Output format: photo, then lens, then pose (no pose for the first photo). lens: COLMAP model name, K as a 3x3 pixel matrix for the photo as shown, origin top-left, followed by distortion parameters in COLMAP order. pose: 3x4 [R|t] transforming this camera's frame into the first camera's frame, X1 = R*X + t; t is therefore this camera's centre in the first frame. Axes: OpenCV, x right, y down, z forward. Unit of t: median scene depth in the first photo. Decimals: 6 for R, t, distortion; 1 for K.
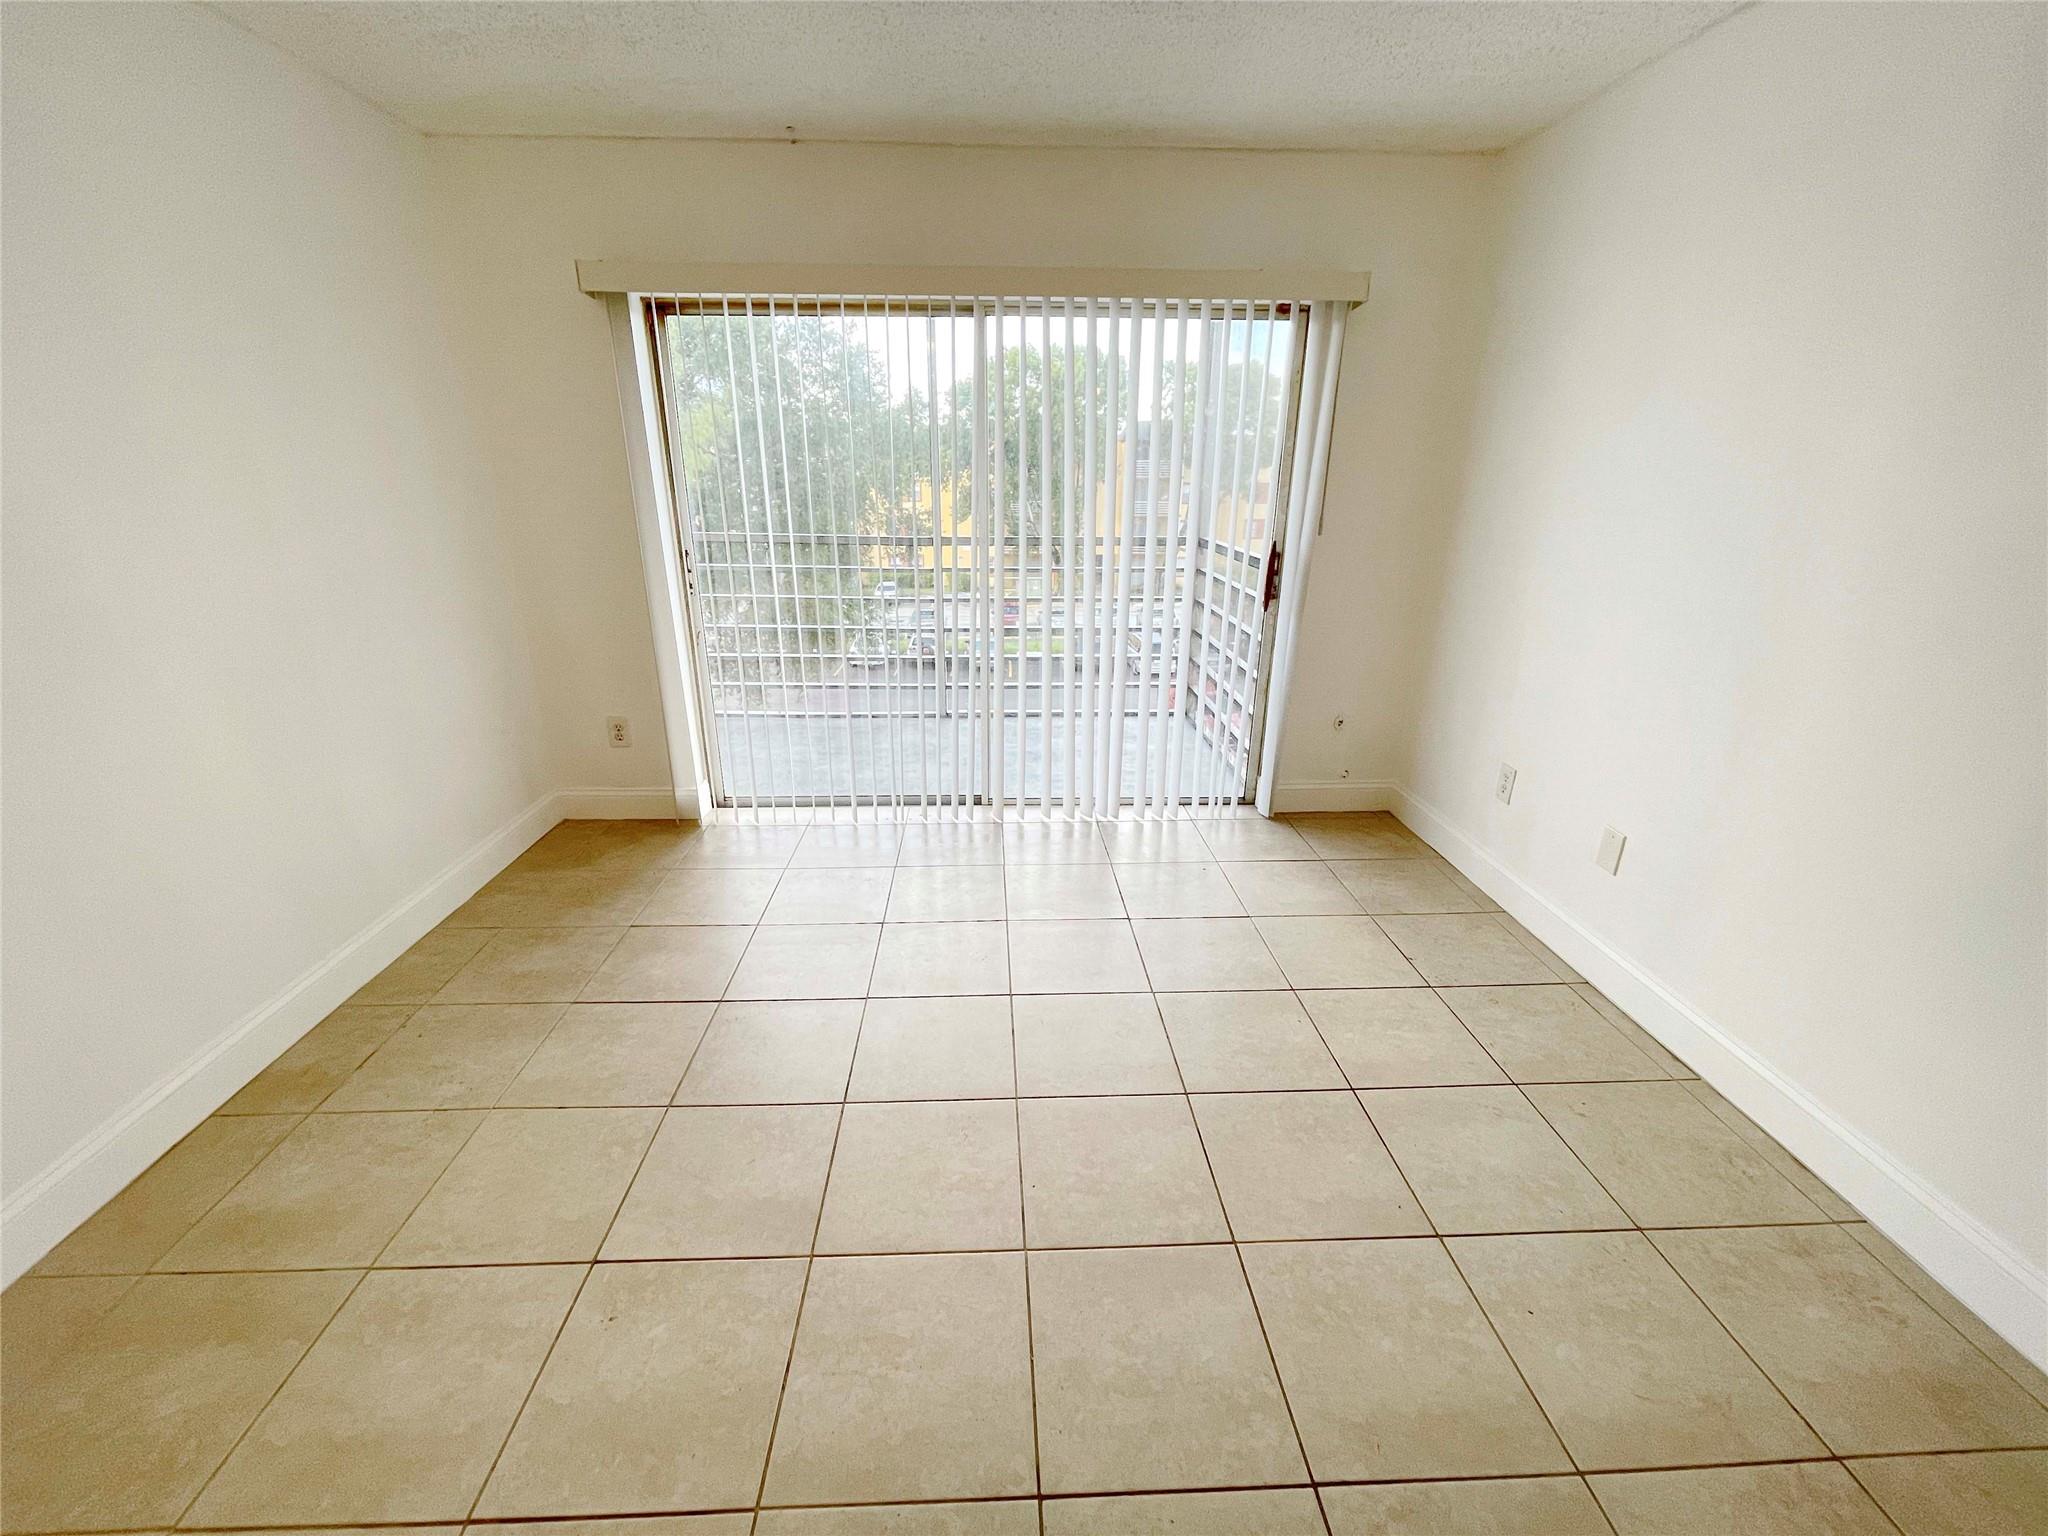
lens RADIAL K [[866.9, 0, 1024.0], [0, 866.9, 768.0], [0, 0, 1]] dist [-0.011785, 0.000251]
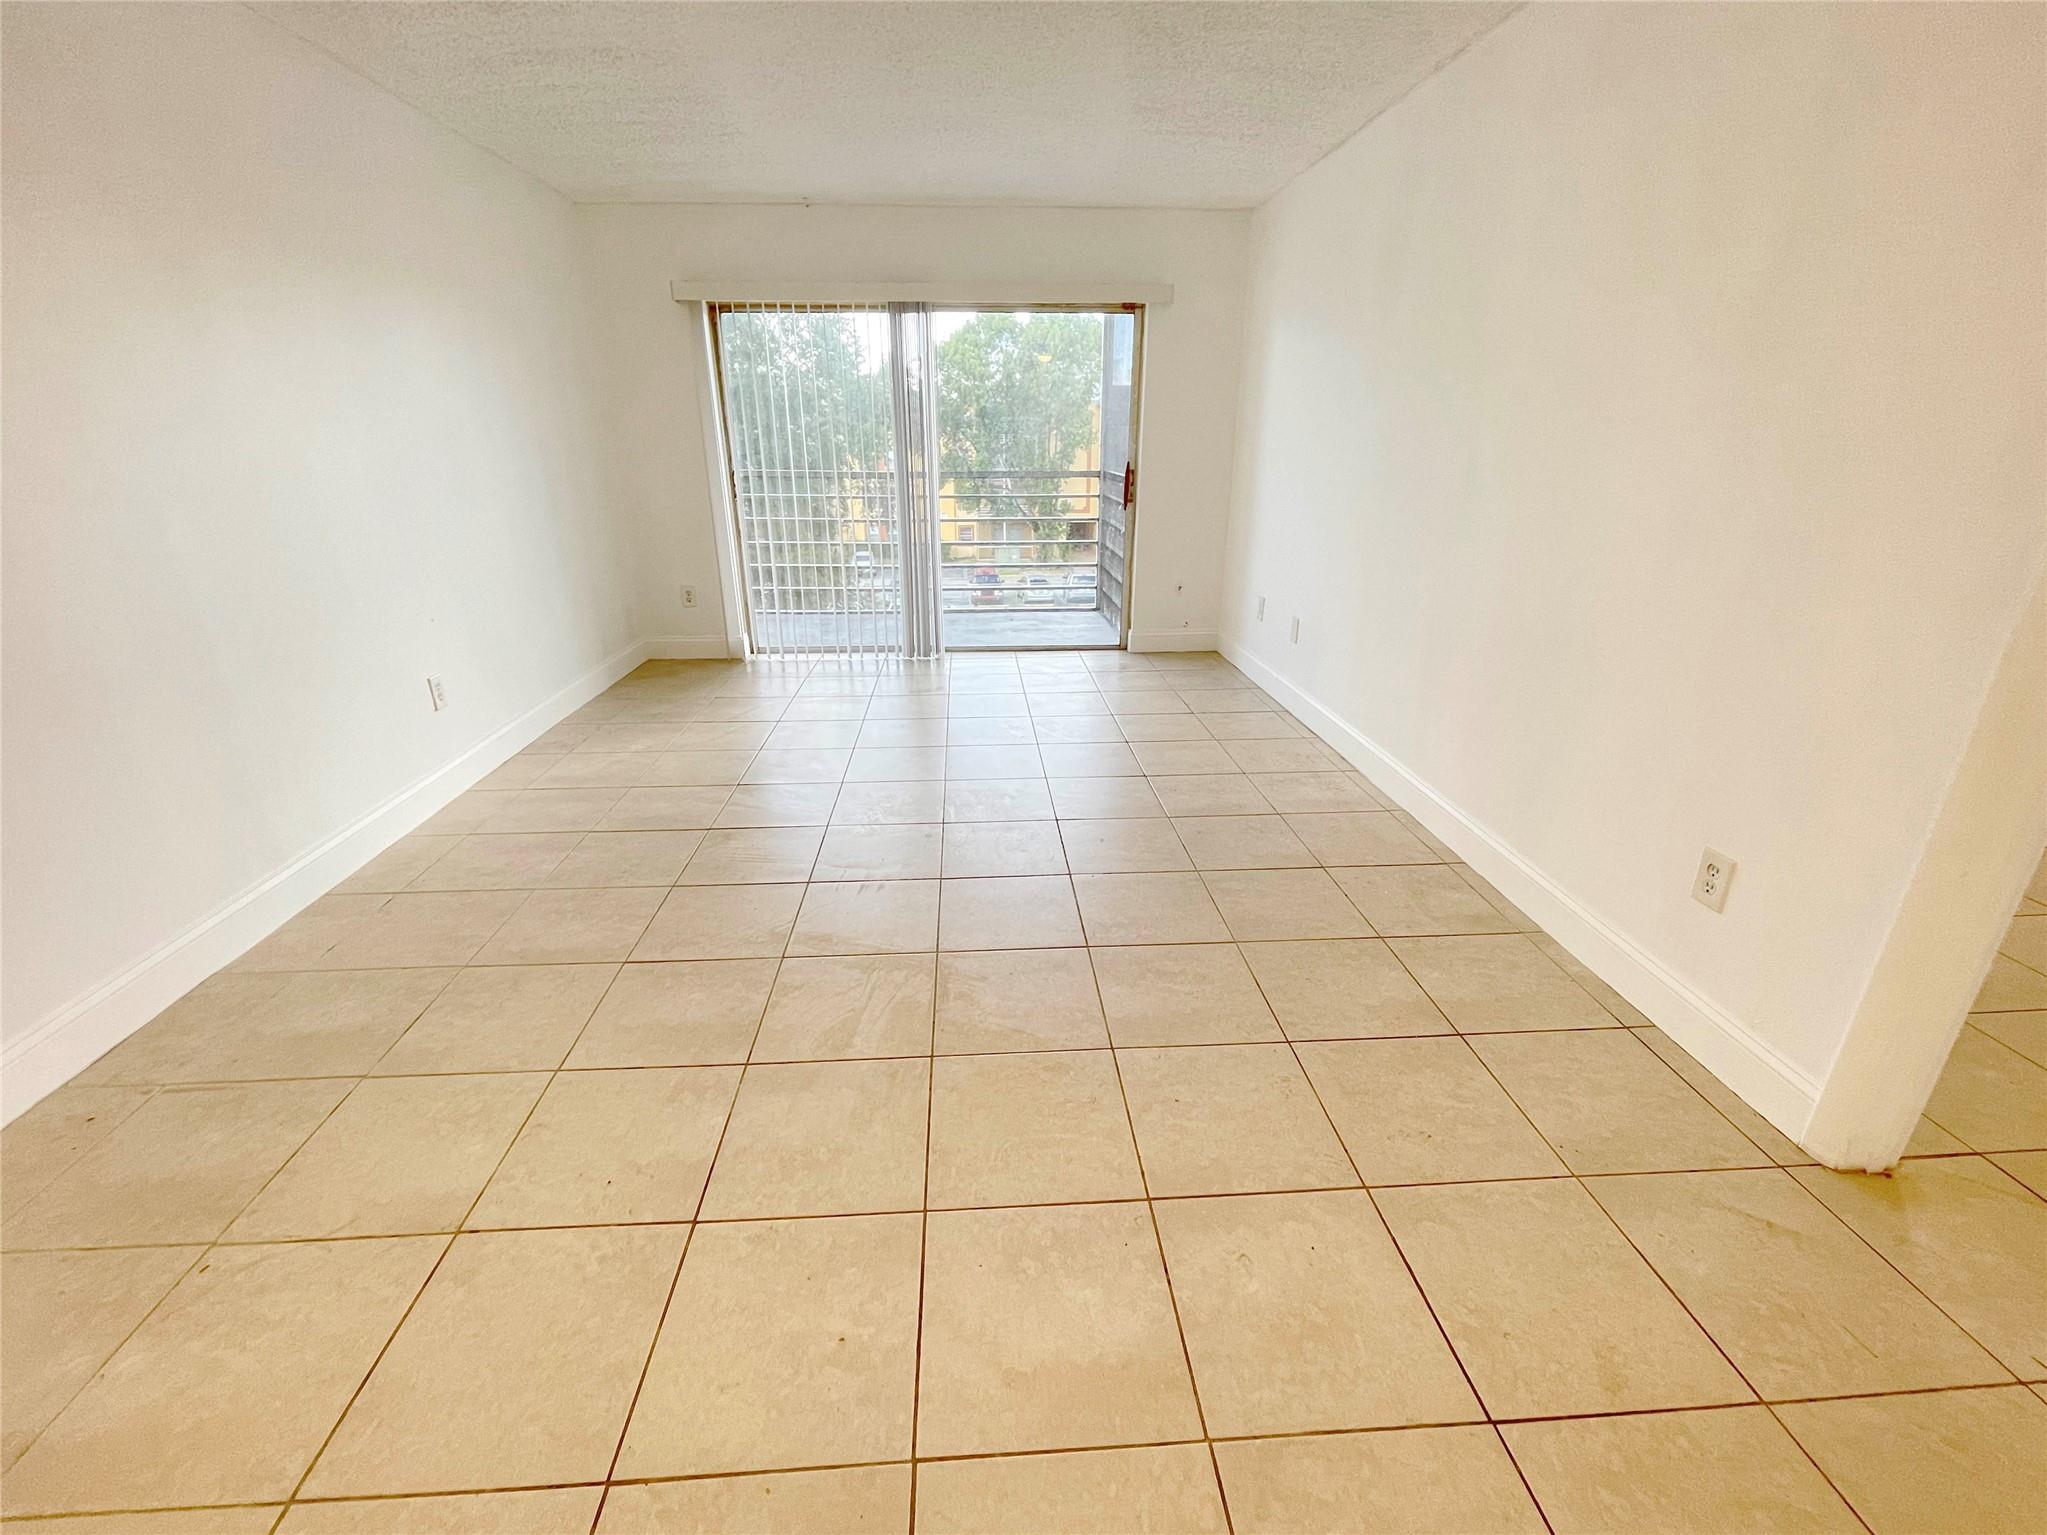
lens RADIAL K [[866.5, 0, 1023.5], [0, 866.5, 767.5], [0, 0, 1]] dist [-0.011785, 0.000251]
pose [[0.999654, -0.012797, 0.022989, 0.063773], [0.012063, 0.999422, 0.031788, 0.208285], [-0.023383, -0.031500, 0.999230, -0.489510]]
